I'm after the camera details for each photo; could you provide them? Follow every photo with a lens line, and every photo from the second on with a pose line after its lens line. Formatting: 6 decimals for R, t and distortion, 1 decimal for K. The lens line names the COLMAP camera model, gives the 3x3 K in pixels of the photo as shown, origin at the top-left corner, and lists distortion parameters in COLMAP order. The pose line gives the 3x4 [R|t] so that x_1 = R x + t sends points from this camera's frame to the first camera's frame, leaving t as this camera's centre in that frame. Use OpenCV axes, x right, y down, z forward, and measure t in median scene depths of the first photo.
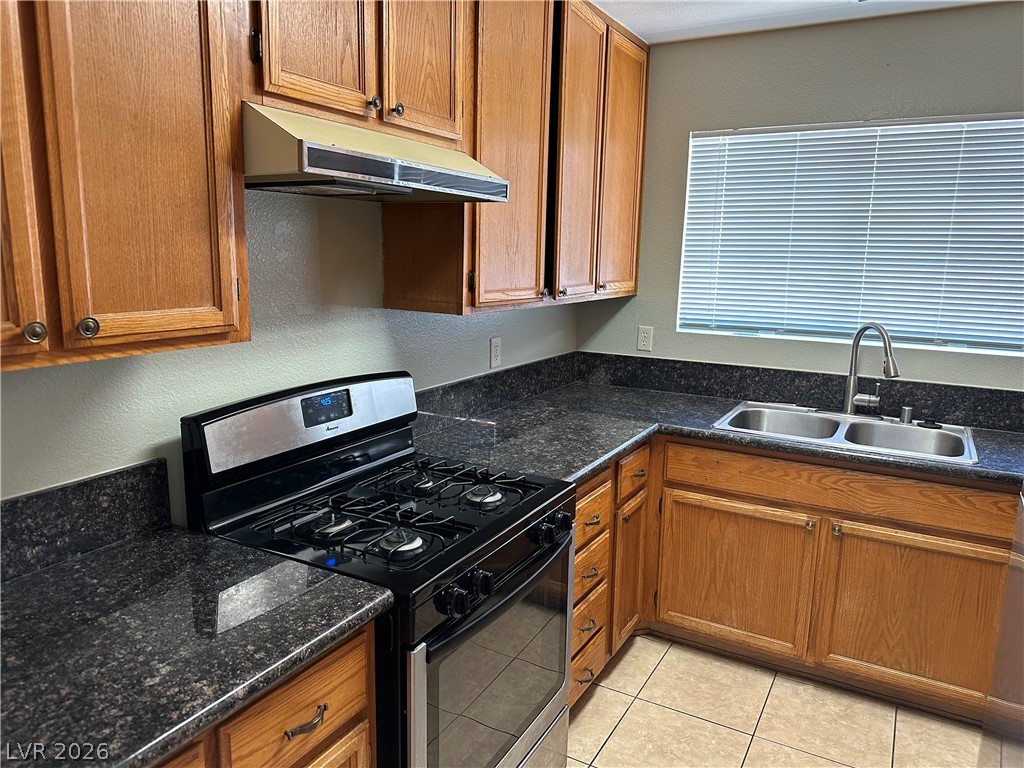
lens RADIAL K [[724.4, 0, 512.0], [0, 724.4, 384.0], [0, 0, 1]] dist [0.106469, -0.163343]
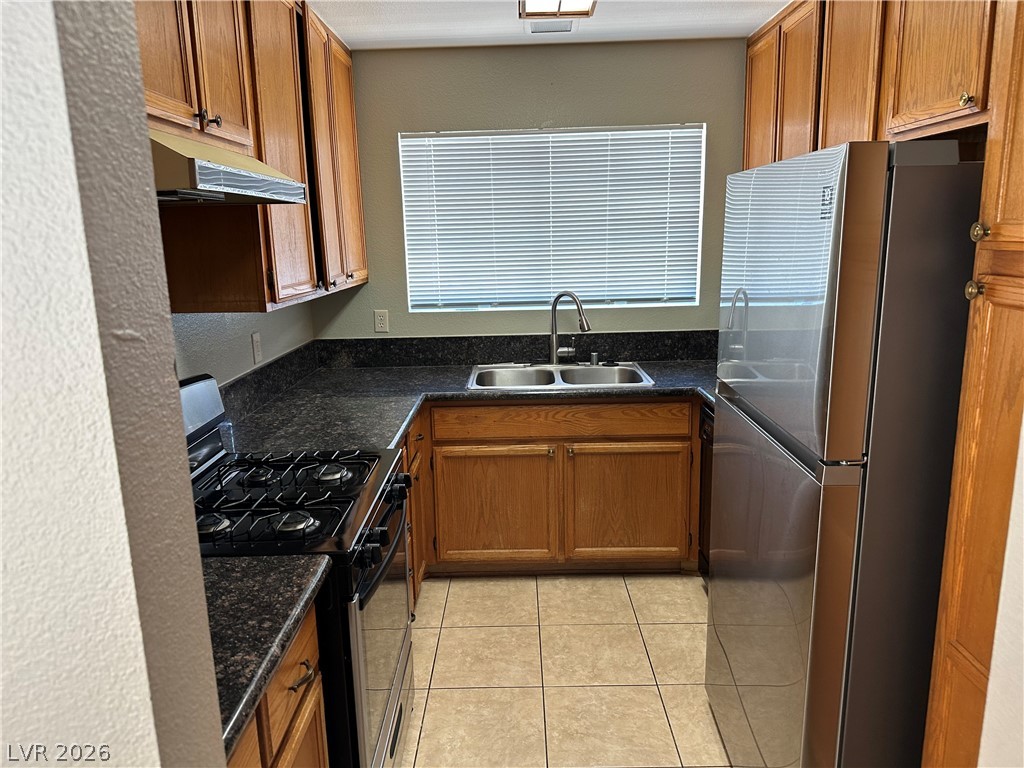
lens RADIAL K [[718.6, 0, 512.0], [0, 718.6, 384.0], [0, 0, 1]] dist [0.147445, -0.163029]
pose [[0.873064, -0.140470, 0.466933, -0.210847], [0.129657, 0.990010, 0.055400, -0.004194], [-0.470051, 0.012174, 0.882555, -0.071658]]
